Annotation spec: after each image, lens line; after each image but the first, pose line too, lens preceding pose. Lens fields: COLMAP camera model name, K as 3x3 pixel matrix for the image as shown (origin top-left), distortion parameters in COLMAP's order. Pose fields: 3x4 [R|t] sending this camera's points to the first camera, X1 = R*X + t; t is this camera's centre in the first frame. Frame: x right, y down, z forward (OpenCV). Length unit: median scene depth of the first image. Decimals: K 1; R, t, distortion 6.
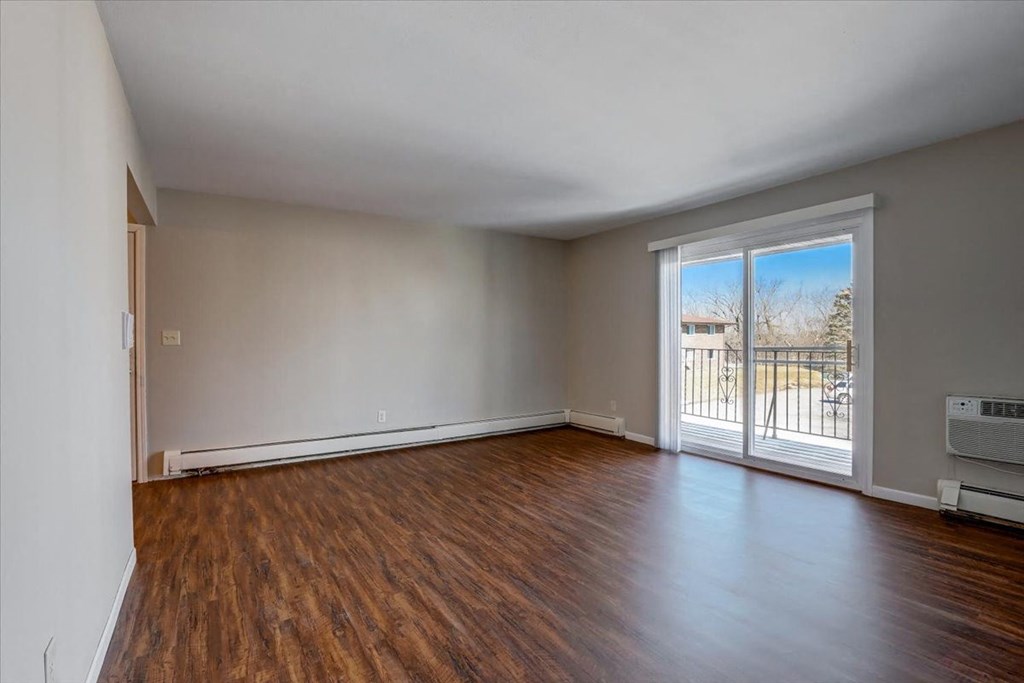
lens RADIAL K [[473.1, 0, 508.0], [0, 473.1, 343.5], [0, 0, 1]] dist [-0.016180, 0.000807]
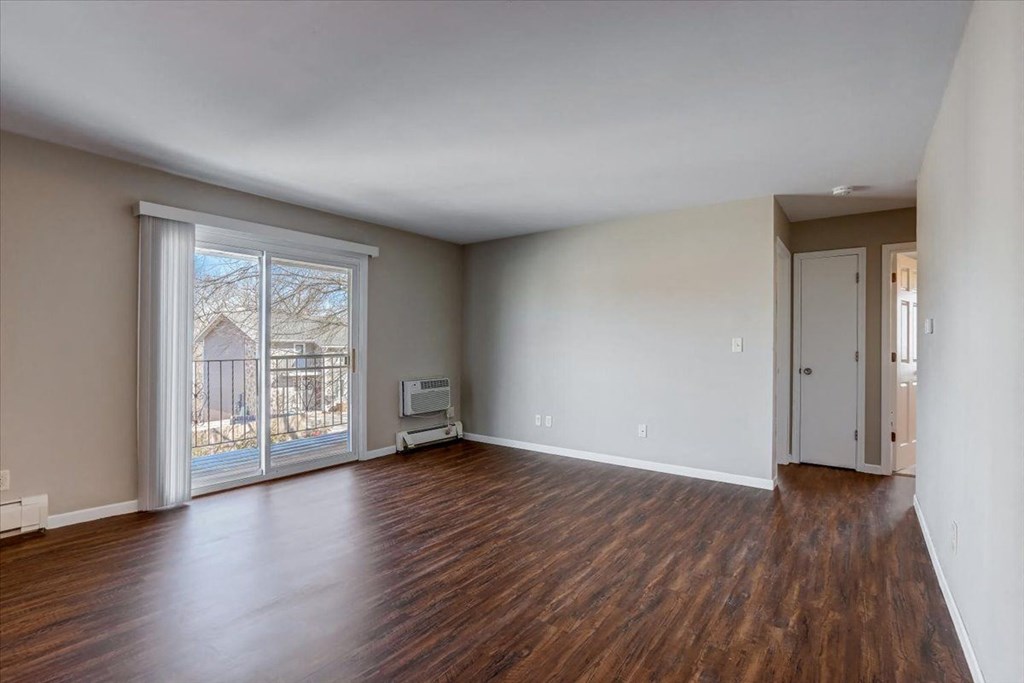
lens RADIAL K [[473.1, 0, 508.0], [0, 473.1, 345.4], [0, 0, 1]] dist [-0.016180, 0.000807]
pose [[-0.345550, 0.004536, 0.938389, -0.852520], [0.008086, 0.999966, -0.001856, -0.013585], [-0.938365, 0.006947, -0.345575, 1.321071]]
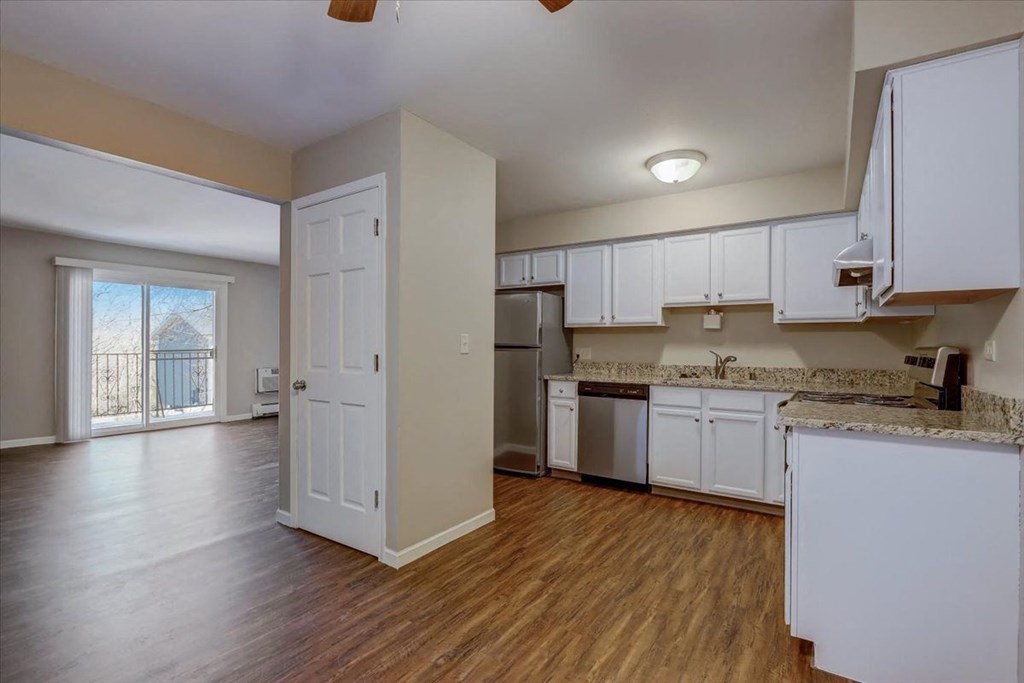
lens RADIAL K [[473.1, 0, 510.9], [0, 473.1, 346.0], [0, 0, 1]] dist [-0.016180, 0.000807]
pose [[-0.399068, -0.003853, 0.916913, -1.963152], [0.003191, 0.999979, 0.005591, -0.016912], [-0.916916, 0.005157, -0.399047, 0.822008]]
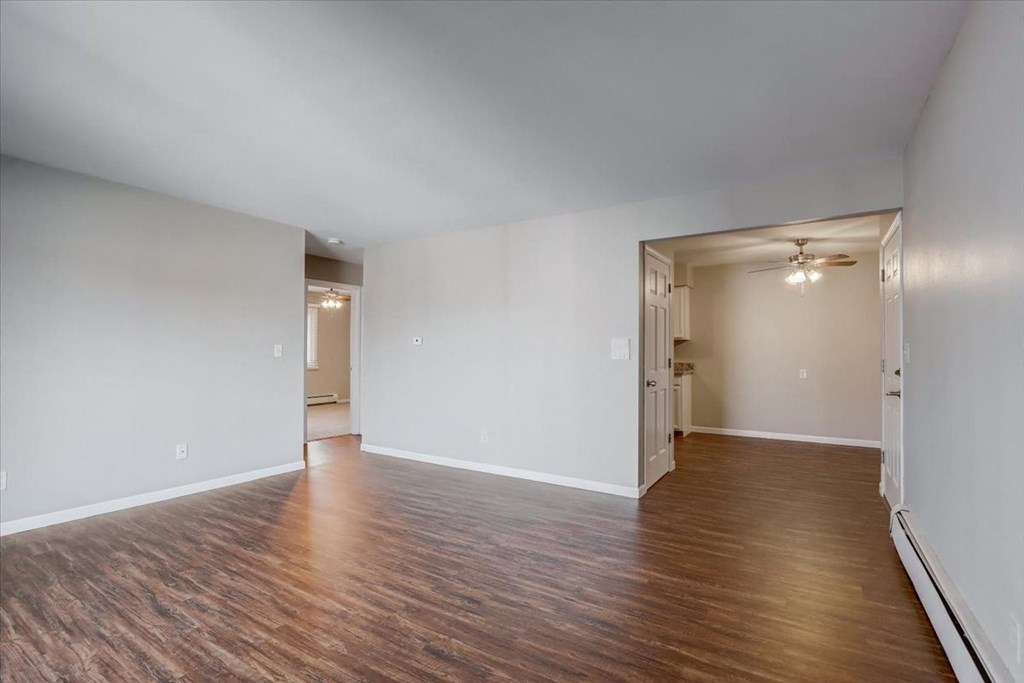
lens RADIAL K [[473.1, 0, 511.8], [0, 473.1, 344.4], [0, 0, 1]] dist [-0.016180, 0.000807]
pose [[-0.907417, -0.005889, -0.420190, 0.212407], [-0.004893, 0.999982, -0.003449, -0.031105], [0.420203, -0.001074, -0.907430, 1.976902]]
